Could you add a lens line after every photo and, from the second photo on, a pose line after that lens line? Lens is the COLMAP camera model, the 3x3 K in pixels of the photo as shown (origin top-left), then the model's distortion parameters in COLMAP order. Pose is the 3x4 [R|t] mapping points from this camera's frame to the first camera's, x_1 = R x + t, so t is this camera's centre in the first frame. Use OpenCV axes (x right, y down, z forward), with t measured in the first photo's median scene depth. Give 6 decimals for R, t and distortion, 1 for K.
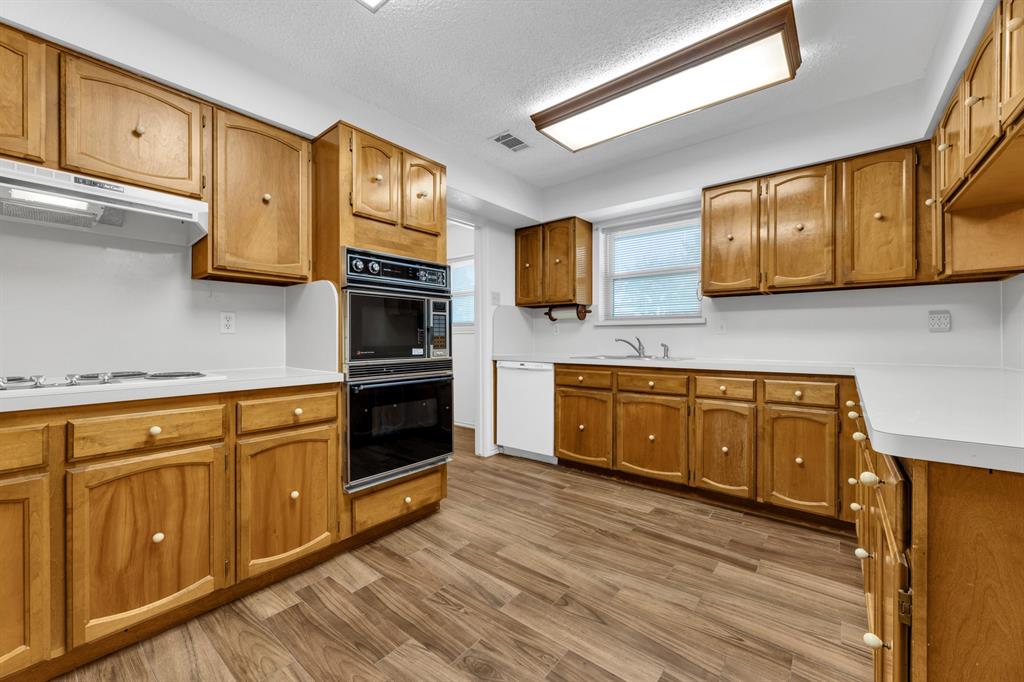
lens RADIAL K [[408.5, 0, 507.6], [0, 408.5, 339.1], [0, 0, 1]] dist [0.004335, 0.000331]
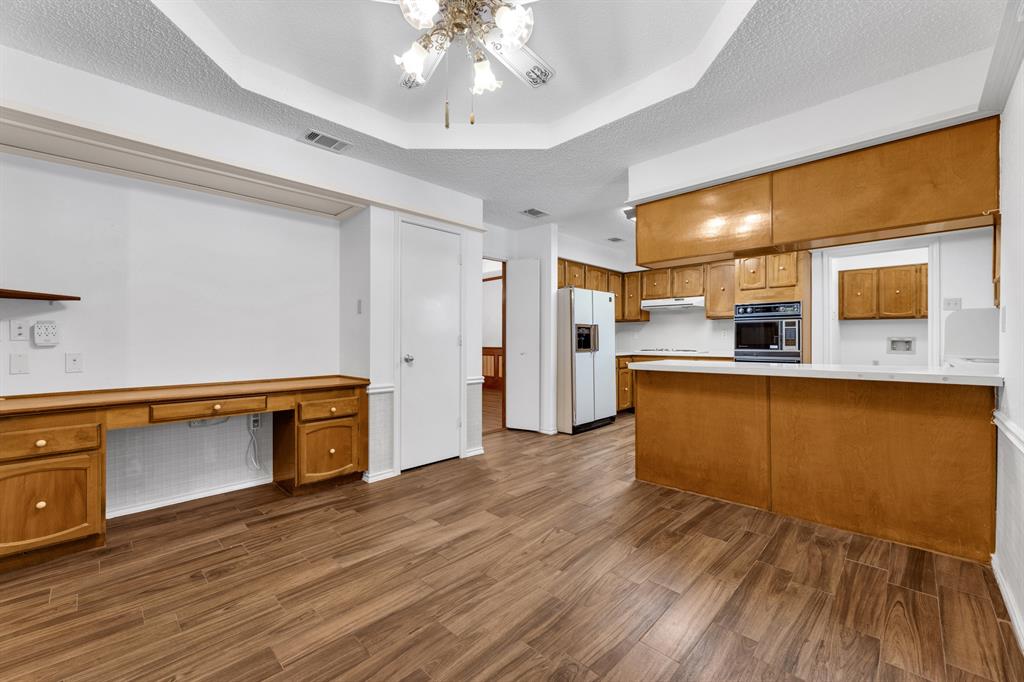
lens RADIAL K [[408.5, 0, 507.6], [0, 408.5, 339.1], [0, 0, 1]] dist [0.004335, 0.000331]
pose [[-0.086646, 0.000637, -0.996239, 2.285016], [0.000813, 1.000000, 0.000569, -0.012225], [0.996239, -0.000761, -0.086647, -0.196035]]
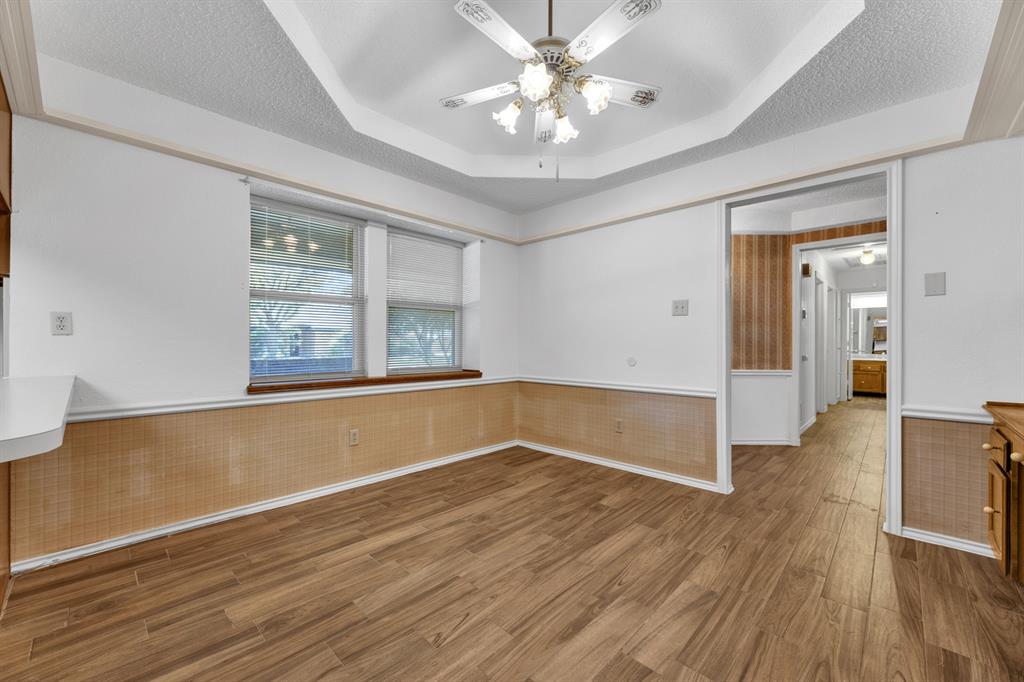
lens RADIAL K [[405.6, 0, 507.6], [0, 405.6, 342.3], [0, 0, 1]] dist [0.001932, -0.000056]
pose [[0.076211, 0.007566, 0.997063, 0.331000], [-0.001973, 0.999970, -0.007437, -0.002292], [-0.997090, -0.001400, 0.076224, -0.341710]]
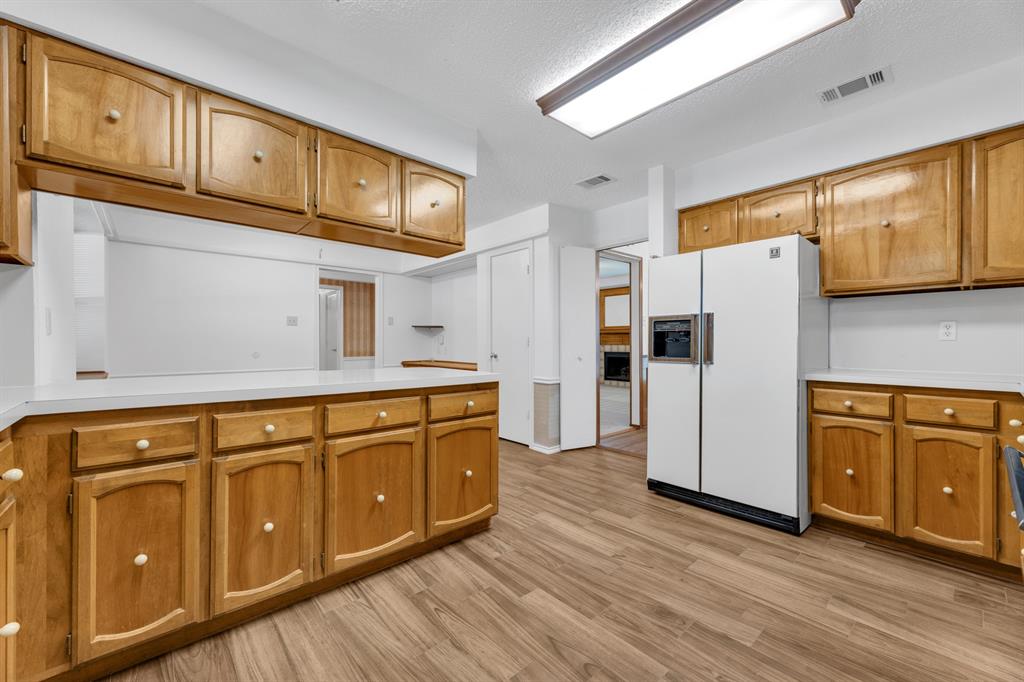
lens RADIAL K [[408.5, 0, 507.6], [0, 408.5, 339.1], [0, 0, 1]] dist [0.004335, 0.000331]
pose [[-0.986732, 0.001508, 0.162353, 0.138416], [0.000605, 0.999984, -0.005614, -0.008092], [-0.162359, -0.005441, -0.986717, 1.562433]]
